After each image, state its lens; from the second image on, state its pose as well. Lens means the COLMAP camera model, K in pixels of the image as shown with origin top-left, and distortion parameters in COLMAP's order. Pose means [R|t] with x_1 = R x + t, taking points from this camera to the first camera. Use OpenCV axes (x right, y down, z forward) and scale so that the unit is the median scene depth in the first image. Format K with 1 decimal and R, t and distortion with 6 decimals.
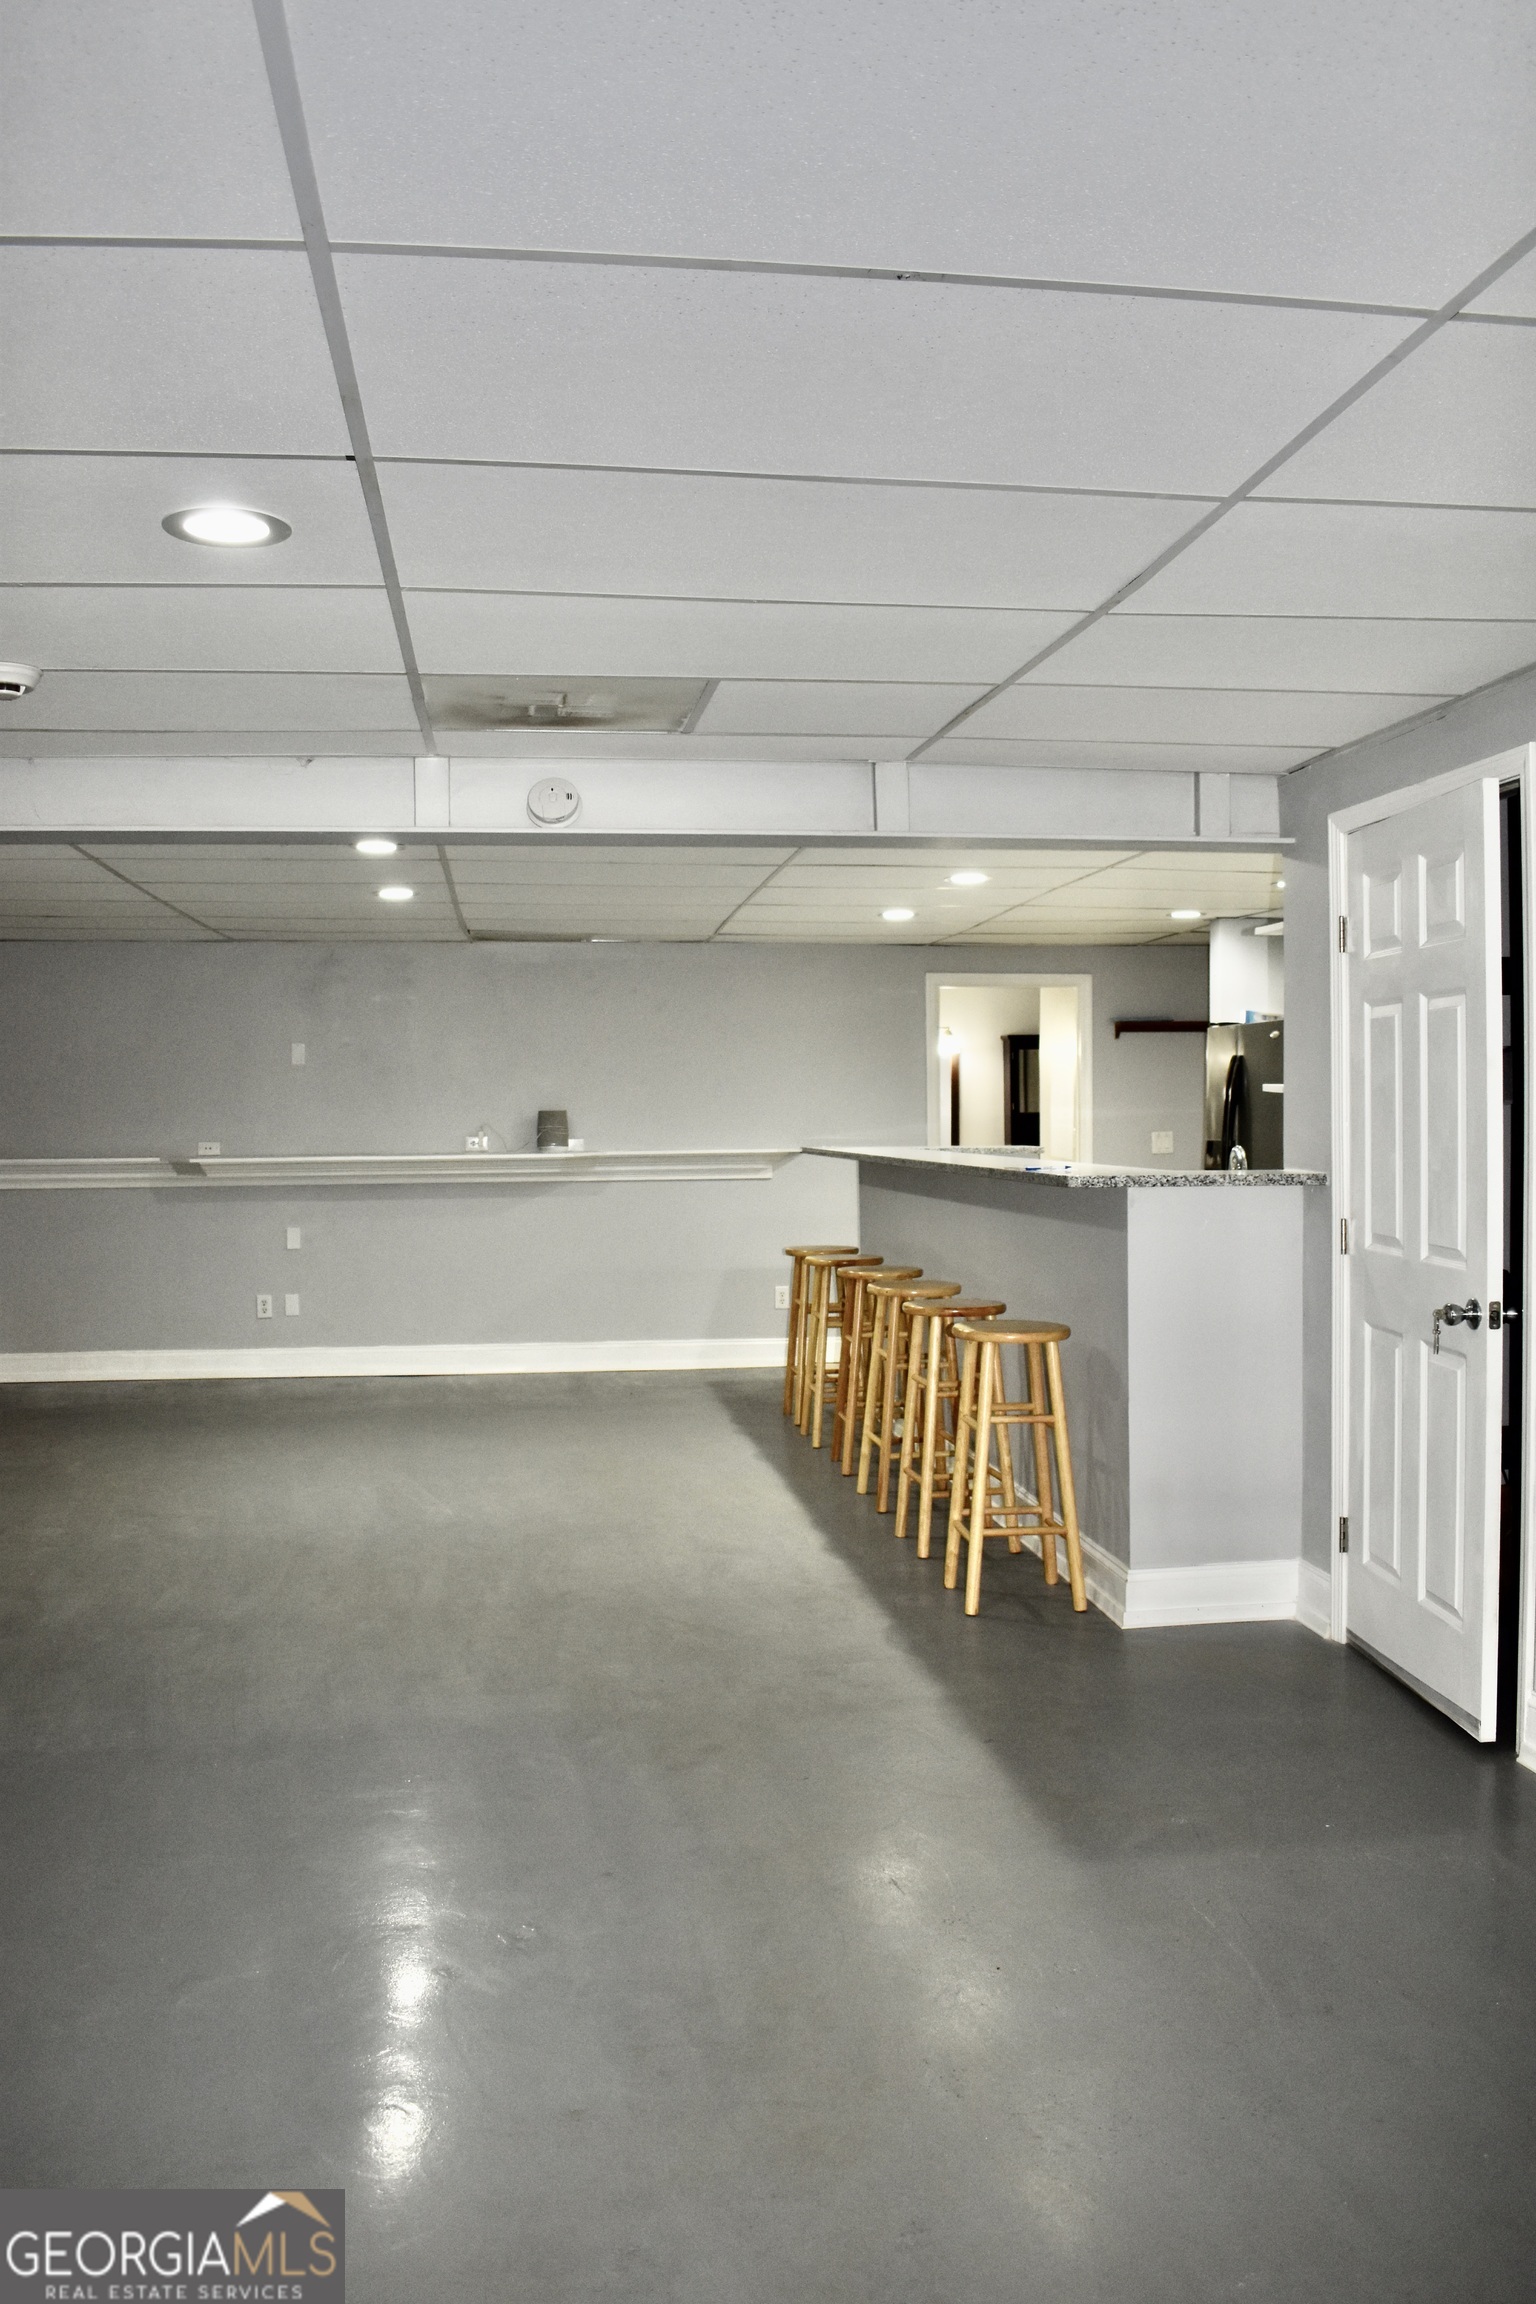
lens RADIAL K [[1816.4, 0, 771.8], [0, 1816.4, 1150.6], [0, 0, 1]] dist [-0.090181, 0.004974]
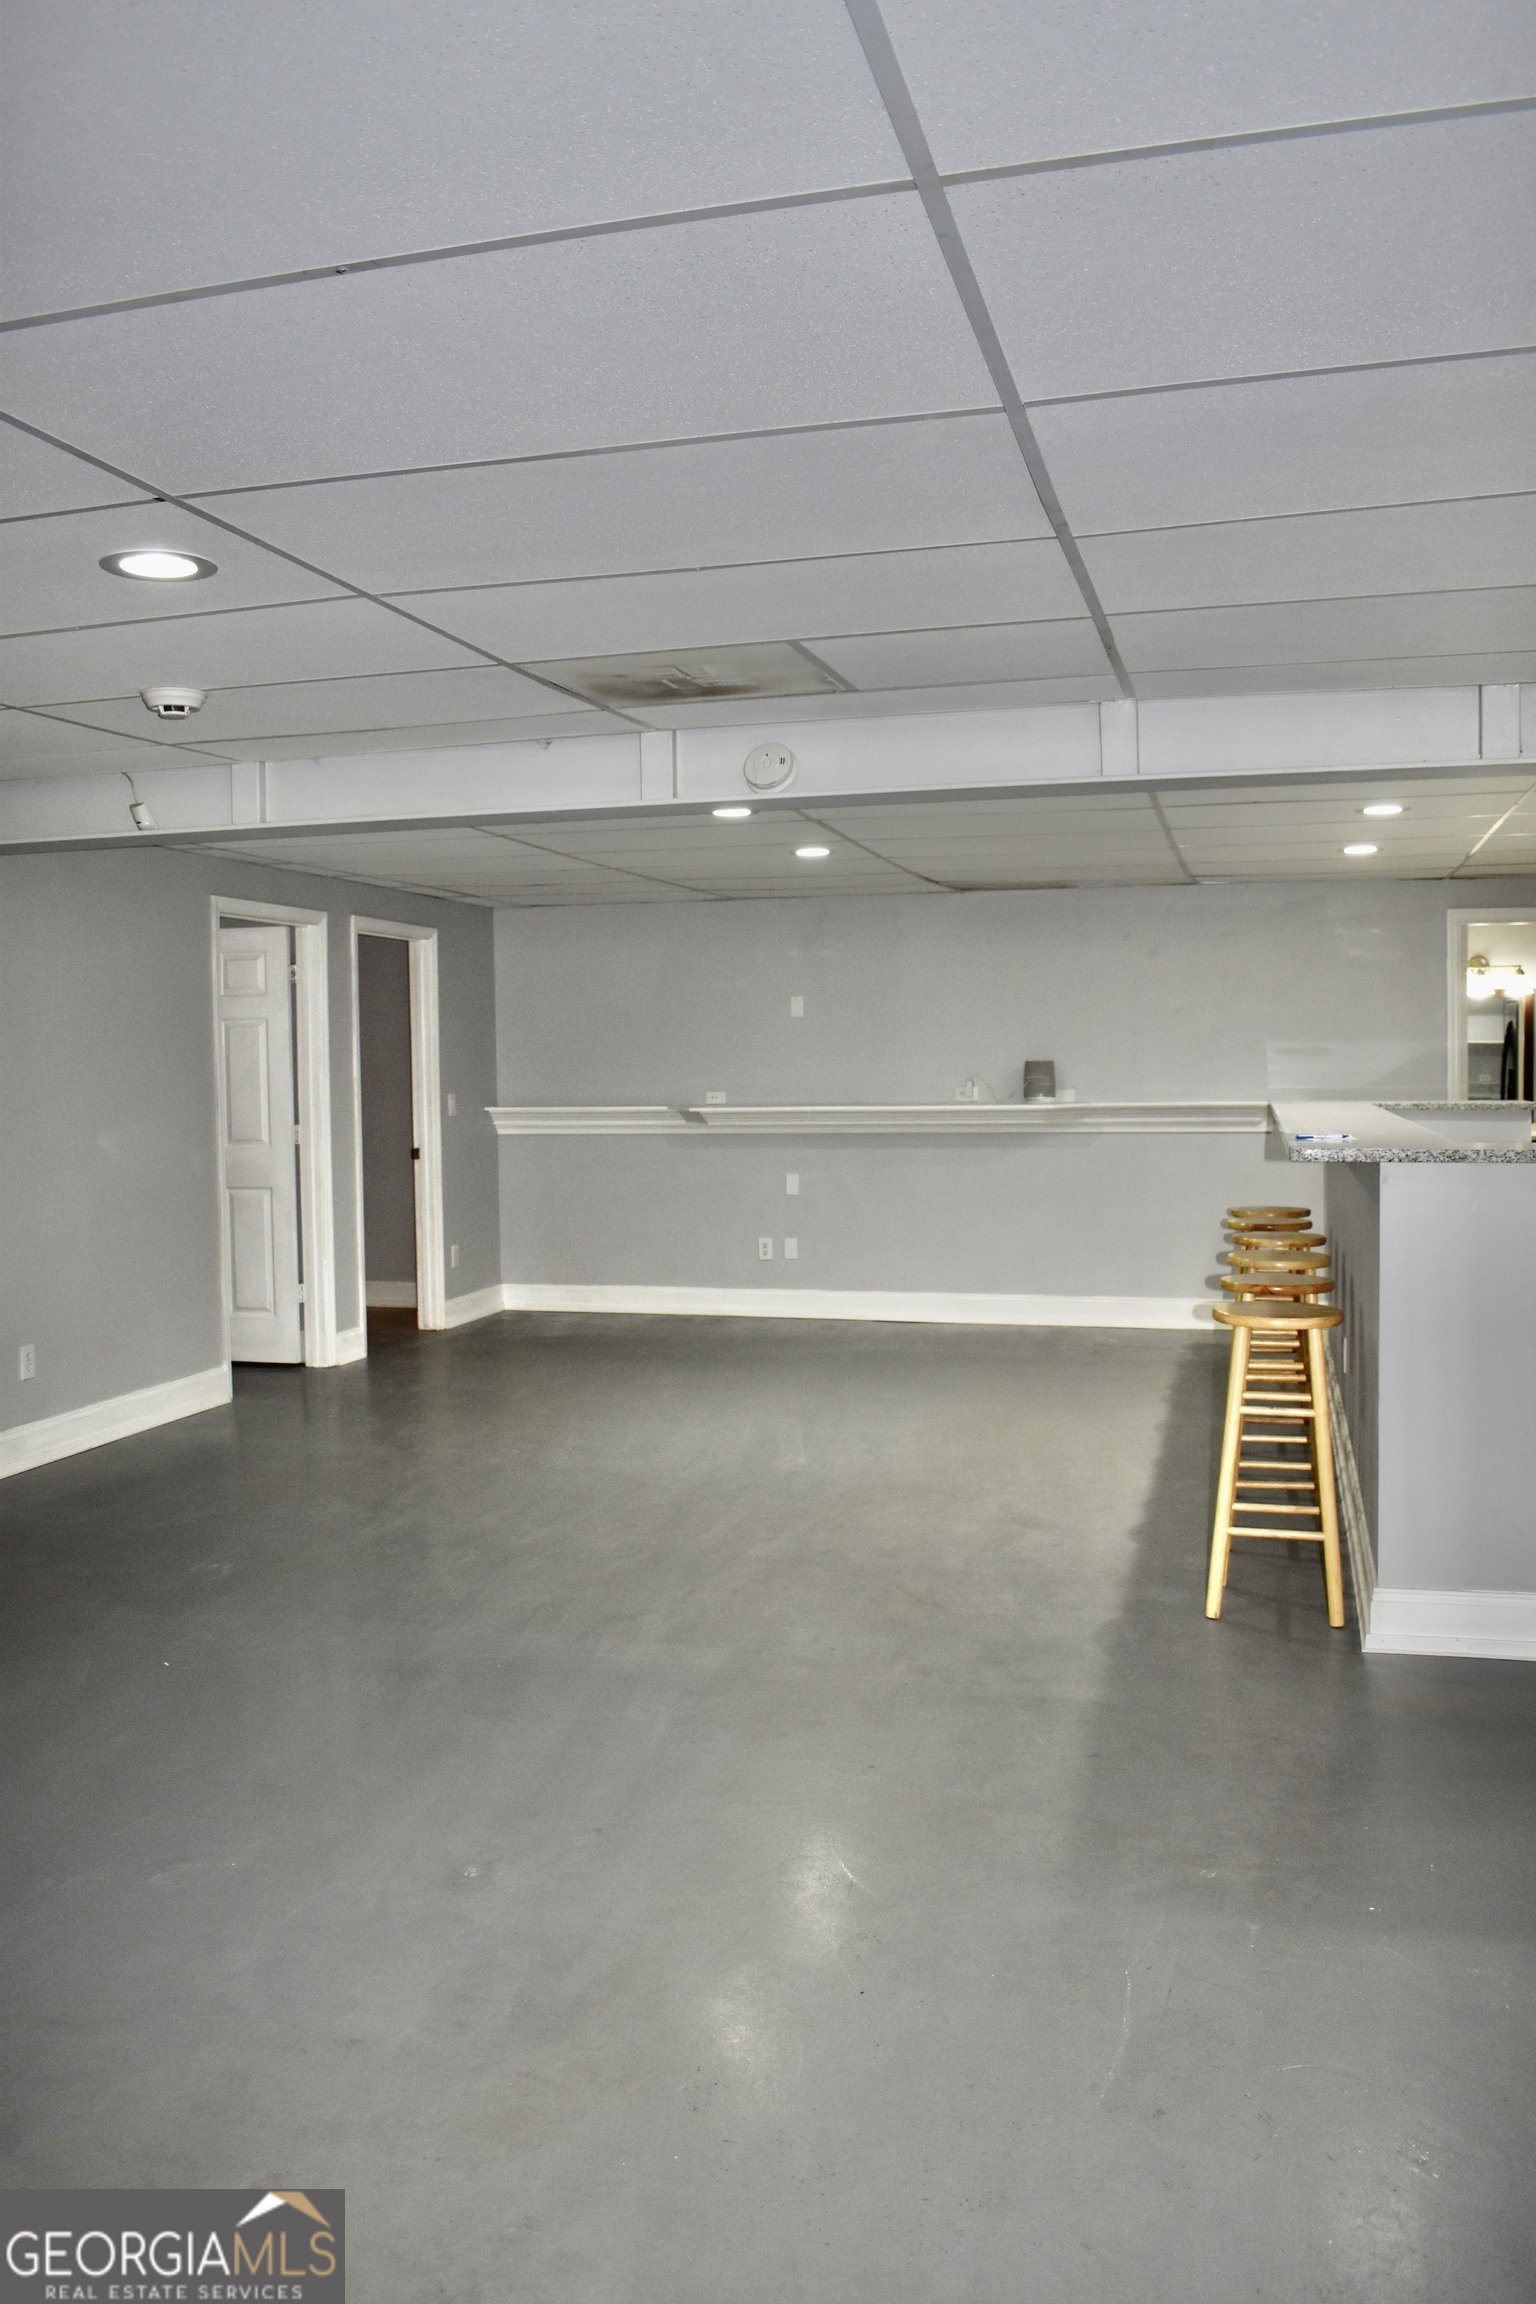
lens RADIAL K [[1816.4, 0, 768.2], [0, 1816.4, 1150.2], [0, 0, 1]] dist [-0.090181, 0.004974]
pose [[0.918004, 0.015987, -0.396248, 0.181851], [-0.002301, 0.999385, 0.034990, -0.010376], [0.396564, -0.031209, 0.917477, 0.047340]]
